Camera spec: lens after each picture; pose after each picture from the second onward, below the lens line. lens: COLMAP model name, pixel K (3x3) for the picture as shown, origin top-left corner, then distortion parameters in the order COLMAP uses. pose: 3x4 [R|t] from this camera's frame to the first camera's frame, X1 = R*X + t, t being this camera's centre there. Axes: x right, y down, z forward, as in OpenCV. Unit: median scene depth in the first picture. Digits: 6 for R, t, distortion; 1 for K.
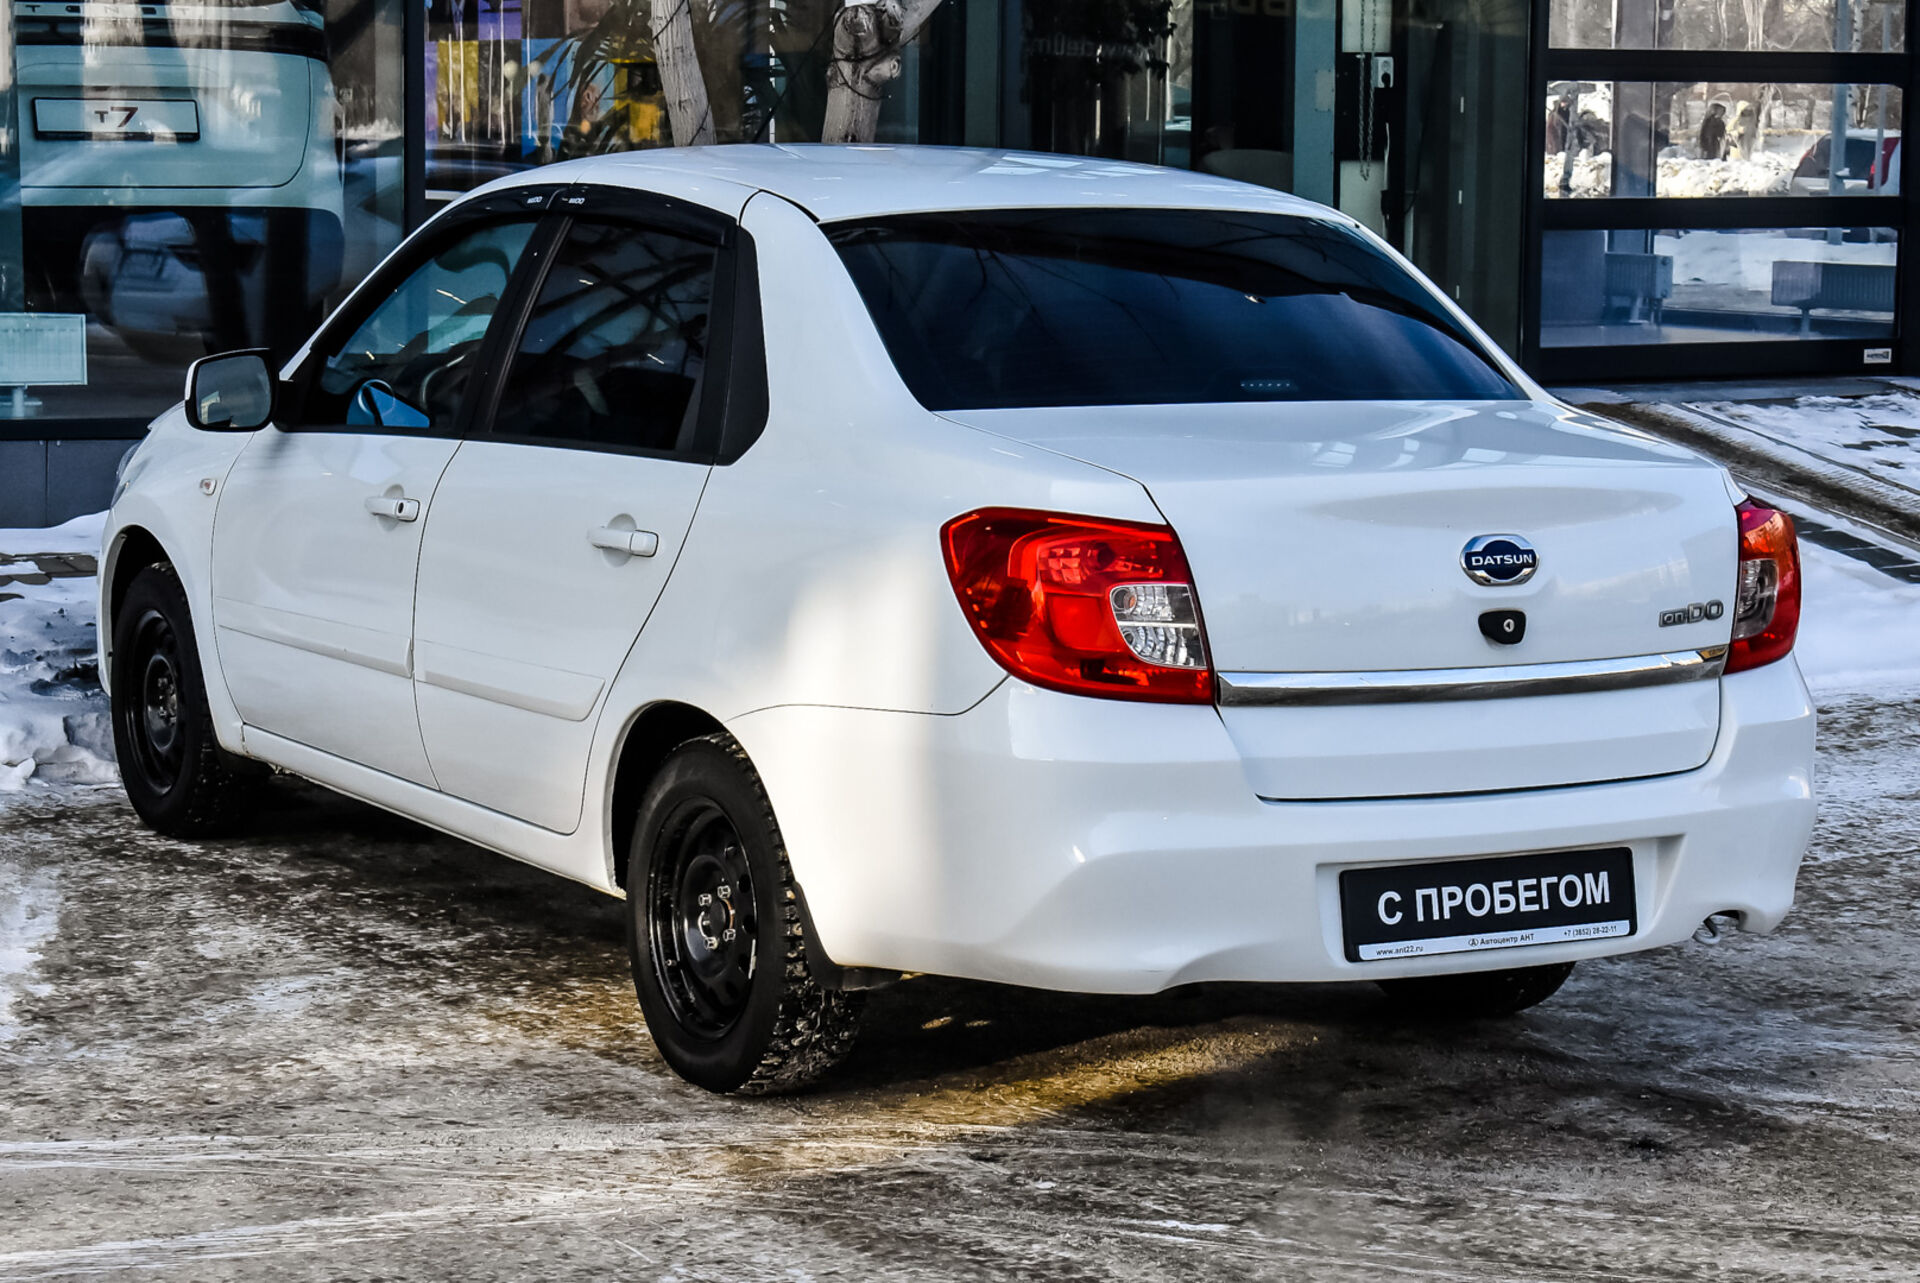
lens RADIAL K [[4513.9, 0, 960.0], [0, 4513.9, 641.5], [0, 0, 1]] dist [0.035141, 0.254906]
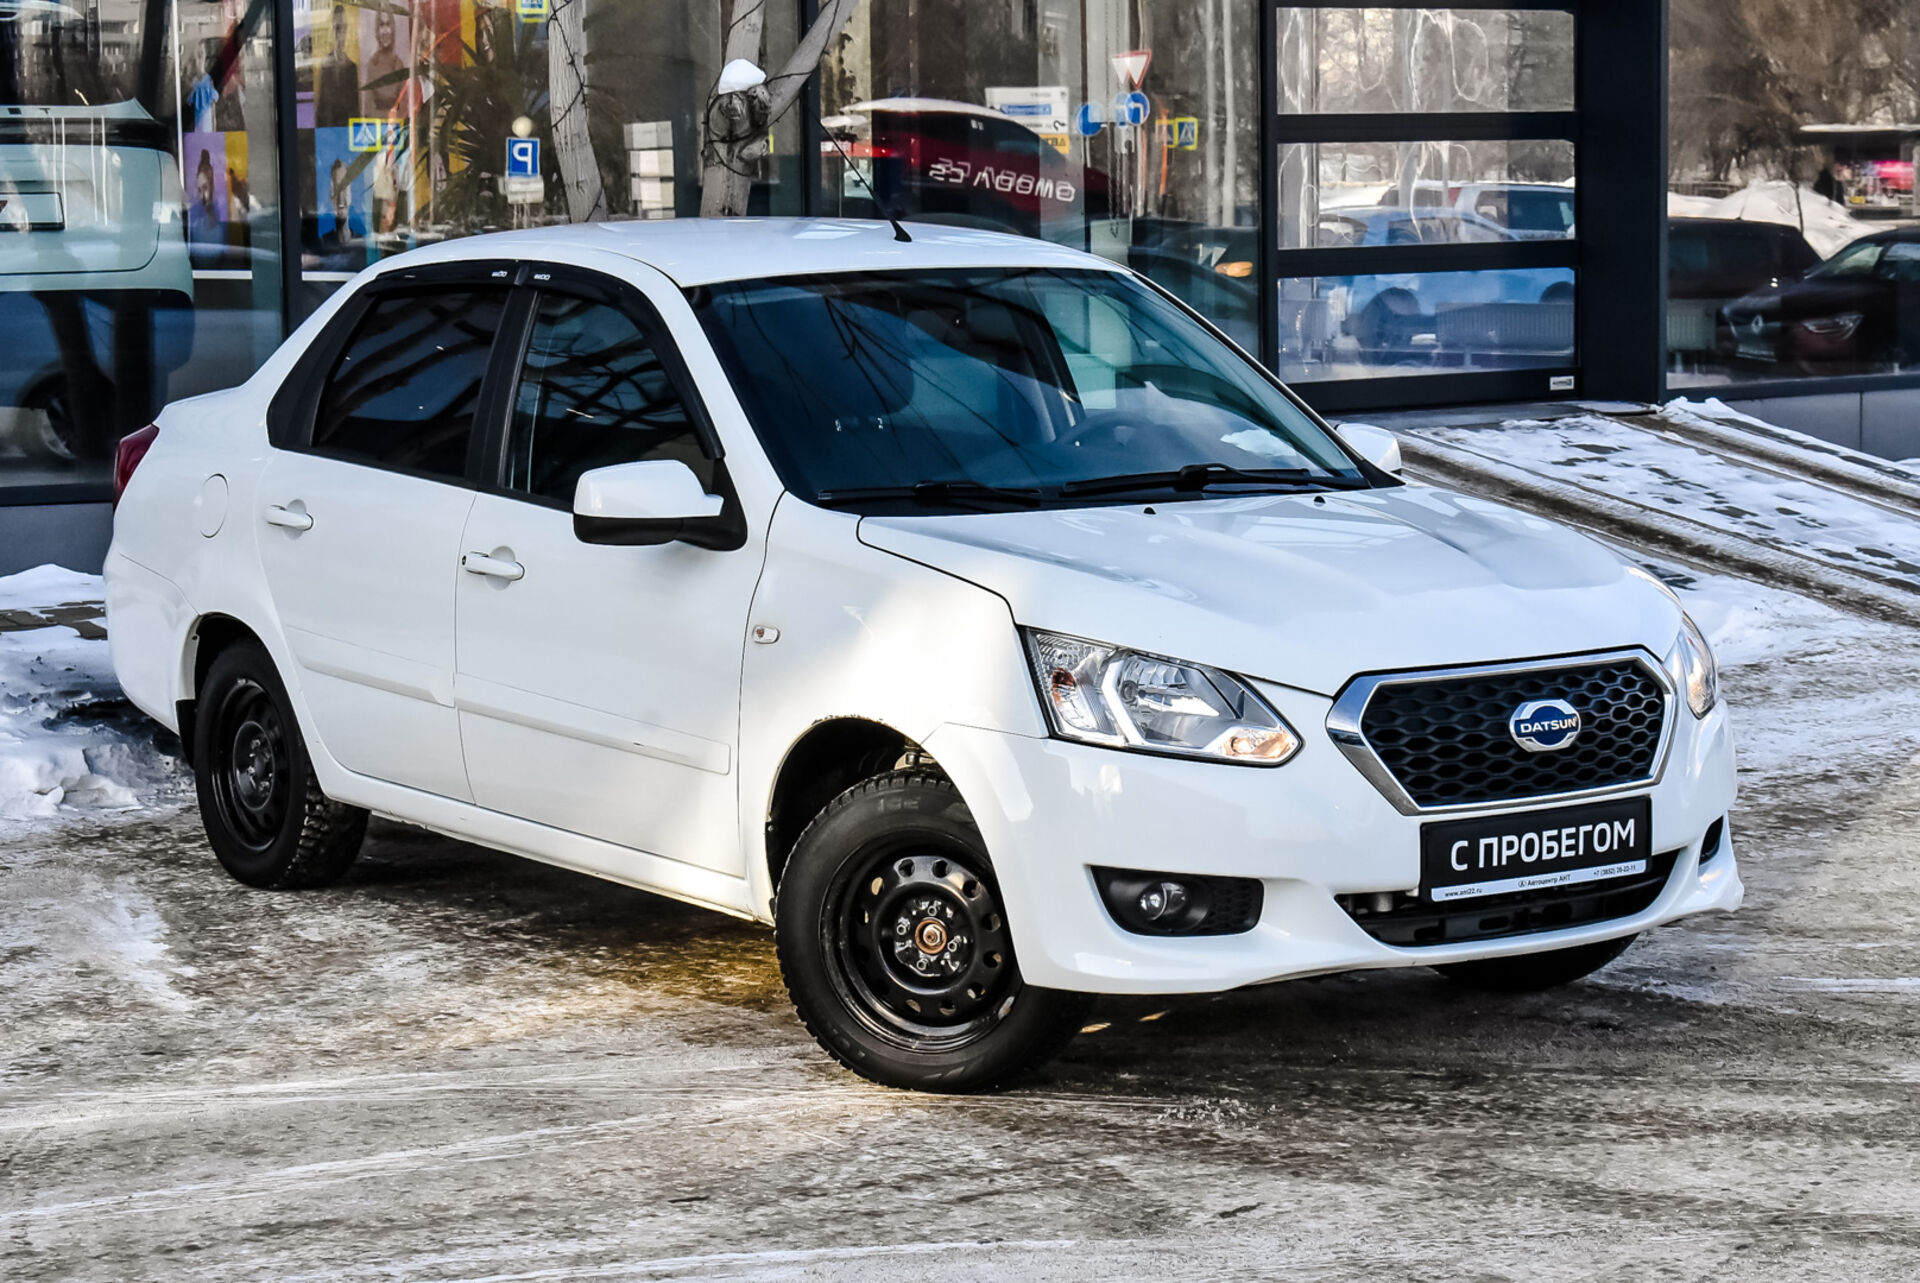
lens RADIAL K [[4513.9, 0, 960.0], [0, 4513.9, 641.5], [0, 0, 1]] dist [0.035141, 0.254906]
pose [[0.992830, -0.037503, 0.113497, -0.098548], [0.039143, 0.999158, -0.012254, 0.011106], [-0.112942, 0.016609, 0.993463, -0.116495]]
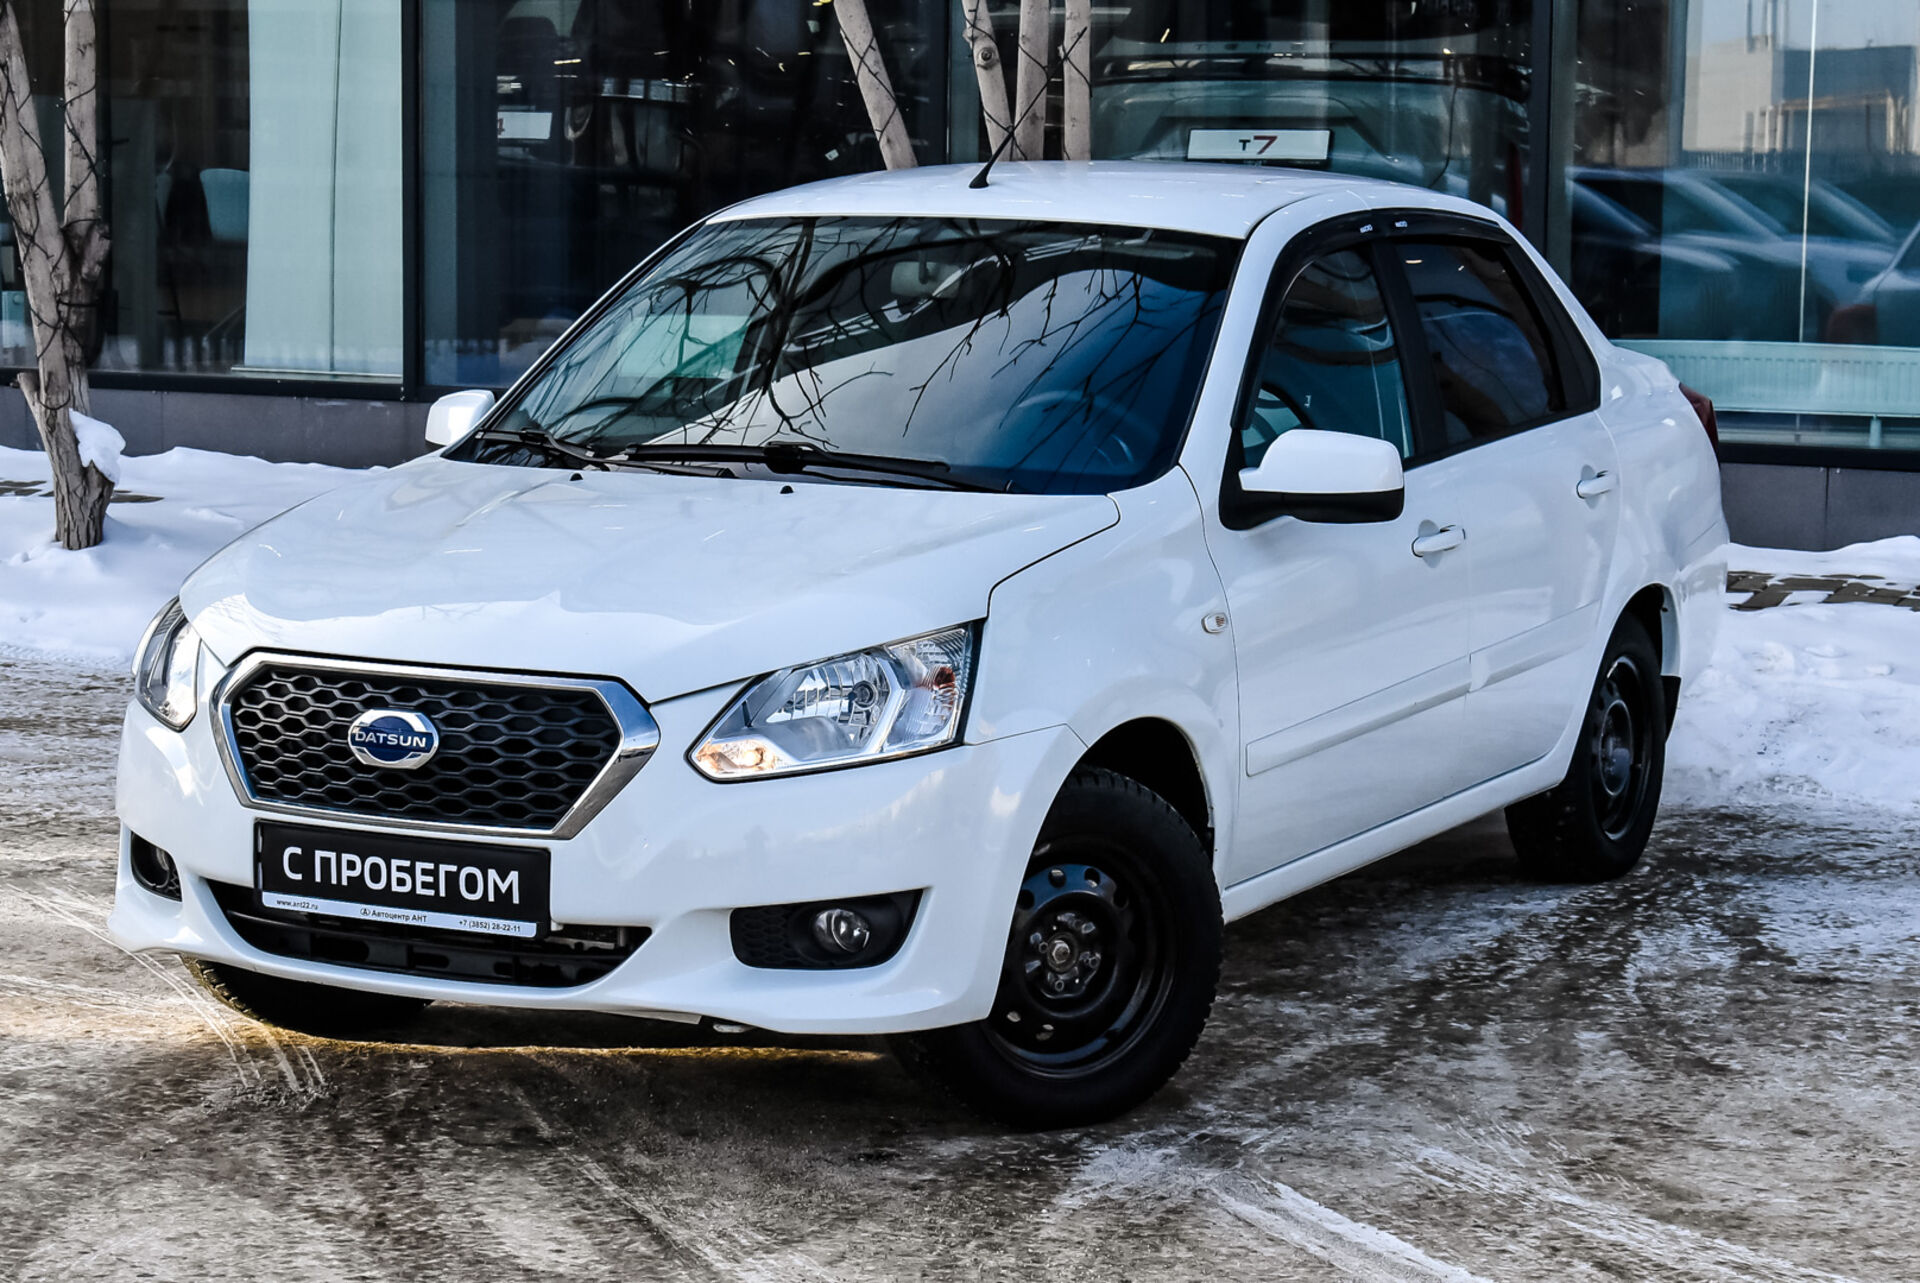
lens RADIAL K [[4513.9, 0, 960.0], [0, 4513.9, 641.5], [0, 0, 1]] dist [0.035141, 0.254906]
pose [[0.539697, 0.093150, -0.836690, 1.400250], [-0.107695, 0.993333, 0.041122, -0.069135], [0.834942, 0.067914, 0.546131, 0.740220]]
